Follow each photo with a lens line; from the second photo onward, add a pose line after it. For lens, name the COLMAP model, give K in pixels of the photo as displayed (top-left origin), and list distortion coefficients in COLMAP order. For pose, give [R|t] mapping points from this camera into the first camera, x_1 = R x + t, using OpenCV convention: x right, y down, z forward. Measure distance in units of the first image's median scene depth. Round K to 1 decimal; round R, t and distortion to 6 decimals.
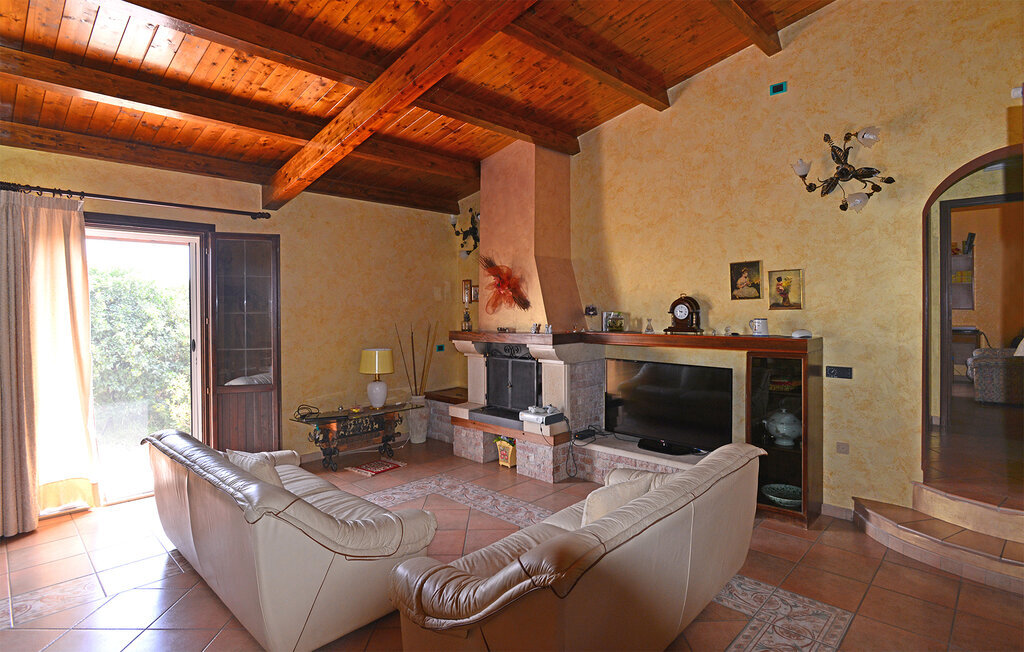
lens RADIAL K [[531.2, 0, 510.7], [0, 531.2, 308.1], [0, 0, 1]] dist [-0.001347, 0.001383]
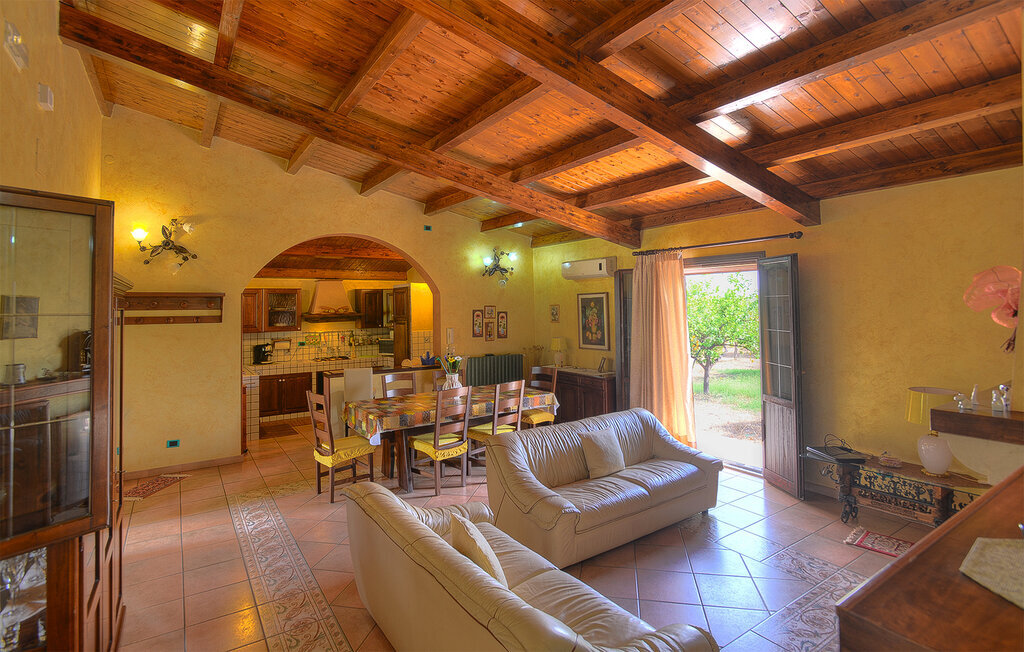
lens RADIAL K [[492.5, 0, 510.0], [0, 492.5, 314.0], [0, 0, 1]] dist [0.000294, -0.000548]
pose [[-0.209113, 0.024937, -0.977573, 0.613913], [0.012693, 0.999660, 0.022785, -0.056075], [0.977809, -0.007644, -0.209358, 0.729721]]
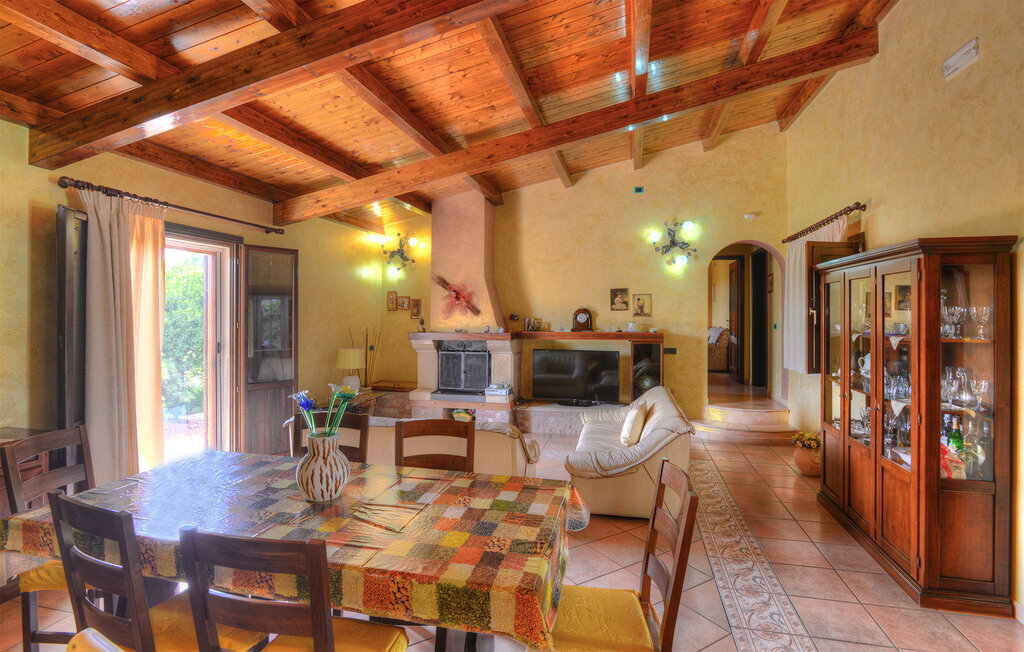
lens RADIAL K [[492.5, 0, 510.0], [0, 492.5, 314.0], [0, 0, 1]] dist [0.000294, -0.000548]
pose [[0.863542, 0.007691, 0.504218, -0.635763], [-0.006785, 0.999970, -0.003633, 0.002064], [-0.504231, -0.000284, 0.863569, -0.171961]]
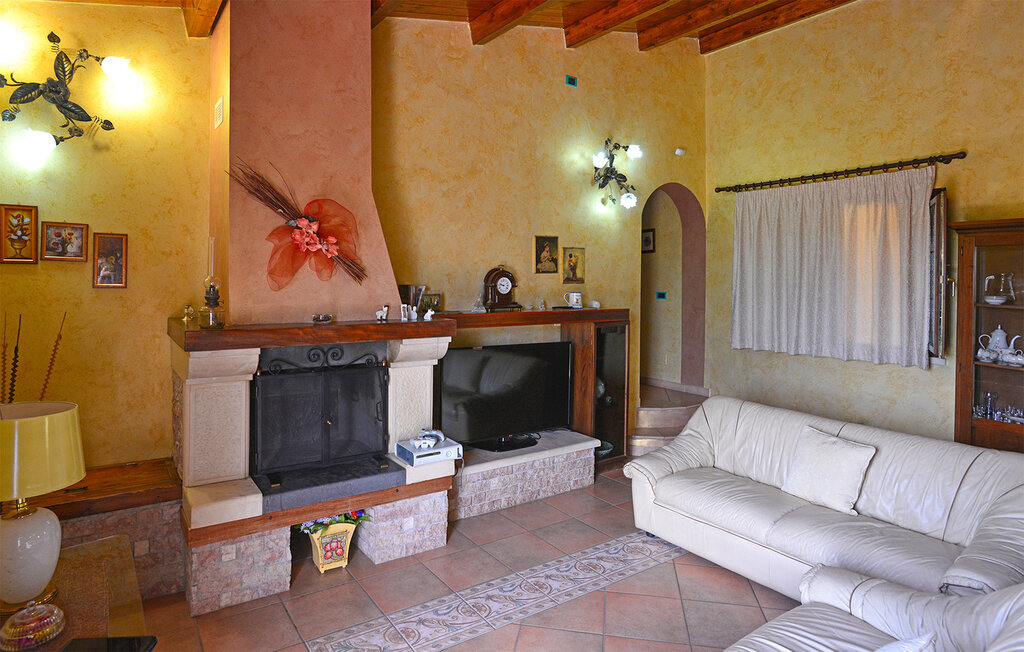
lens RADIAL K [[592.9, 0, 513.0], [0, 592.9, 281.6], [0, 0, 1]] dist [-0.017950, 0.000189]
pose [[0.192975, 0.006403, 0.981183, -0.671212], [-0.008205, 0.999954, -0.004912, 0.005359], [-0.981169, -0.007103, 0.193019, 0.832228]]
